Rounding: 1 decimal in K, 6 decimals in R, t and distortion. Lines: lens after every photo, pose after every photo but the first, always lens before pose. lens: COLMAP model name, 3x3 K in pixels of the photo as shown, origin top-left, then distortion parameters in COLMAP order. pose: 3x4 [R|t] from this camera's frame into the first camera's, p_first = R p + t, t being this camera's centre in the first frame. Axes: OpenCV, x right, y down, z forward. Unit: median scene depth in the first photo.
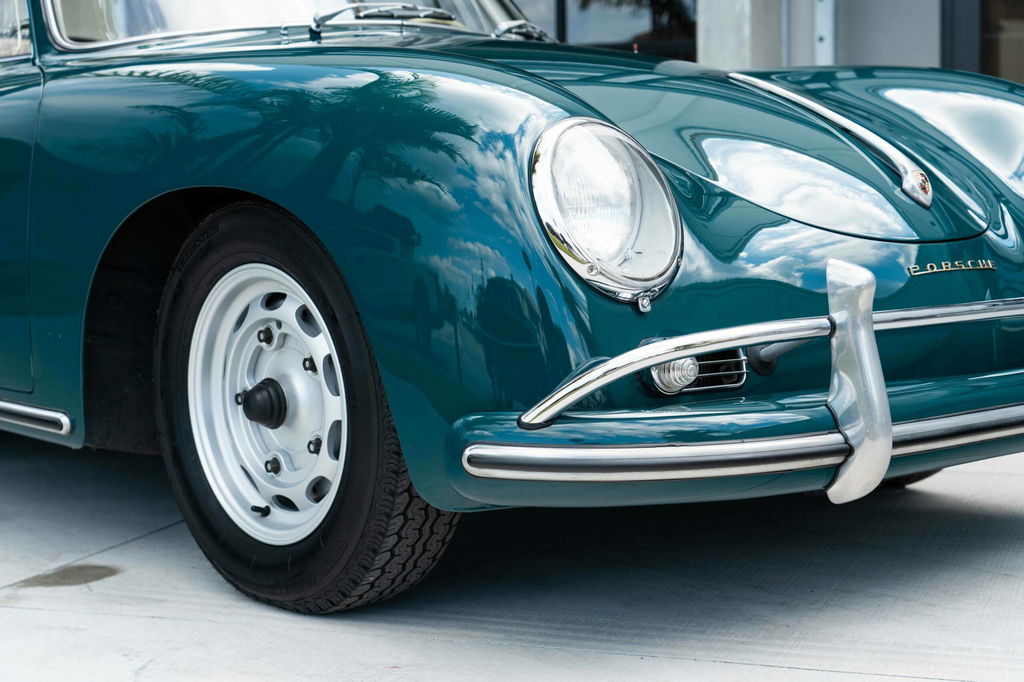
lens RADIAL K [[1810.7, 0, 512.0], [0, 1810.7, 341.0], [0, 0, 1]] dist [0.054692, 0.051626]
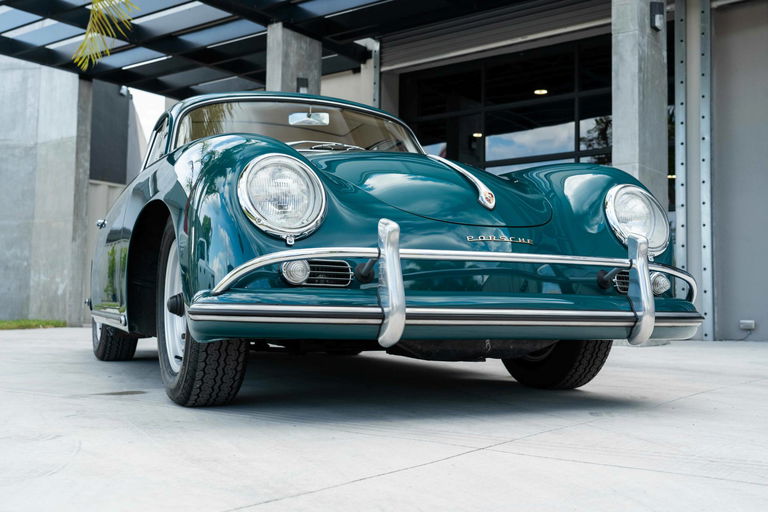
lens RADIAL K [[872.5, 0, 384.0], [0, 872.5, 256.0], [0, 0, 1]] dist [0.028879, 0.026857]
pose [[0.952650, 0.007830, -0.303969, 0.409272], [-0.052257, 0.989011, -0.138299, 0.109554], [0.299546, 0.147635, 0.942590, 0.108999]]
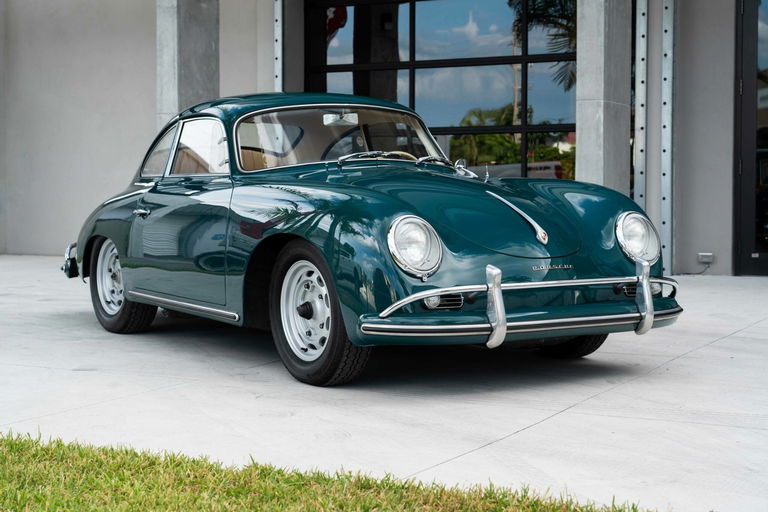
lens RADIAL K [[1358.0, 0, 384.0], [0, 1358.0, 256.0], [0, 0, 1]] dist [0.054692, 0.051626]
pose [[0.989735, 0.021650, -0.141263, 0.283143], [-0.025542, 0.999341, -0.025793, 0.001585], [0.140611, 0.029136, 0.989636, -1.080844]]
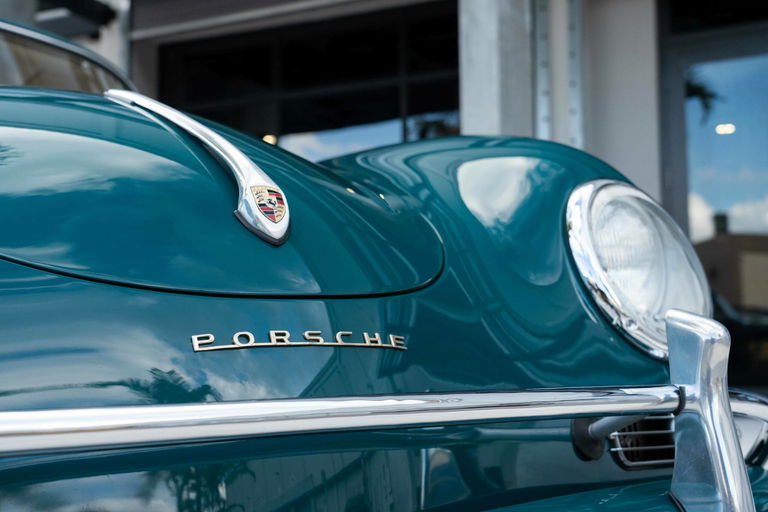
lens RADIAL K [[1021.6, 0, 384.0], [0, 1021.6, 256.0], [0, 0, 1]] dist [0.005258, 0.006455]
pose [[0.995563, -0.002396, -0.094068, 0.302247], [-0.014373, 0.984073, -0.177182, -0.010073], [0.092994, 0.177748, 0.979672, 0.685133]]
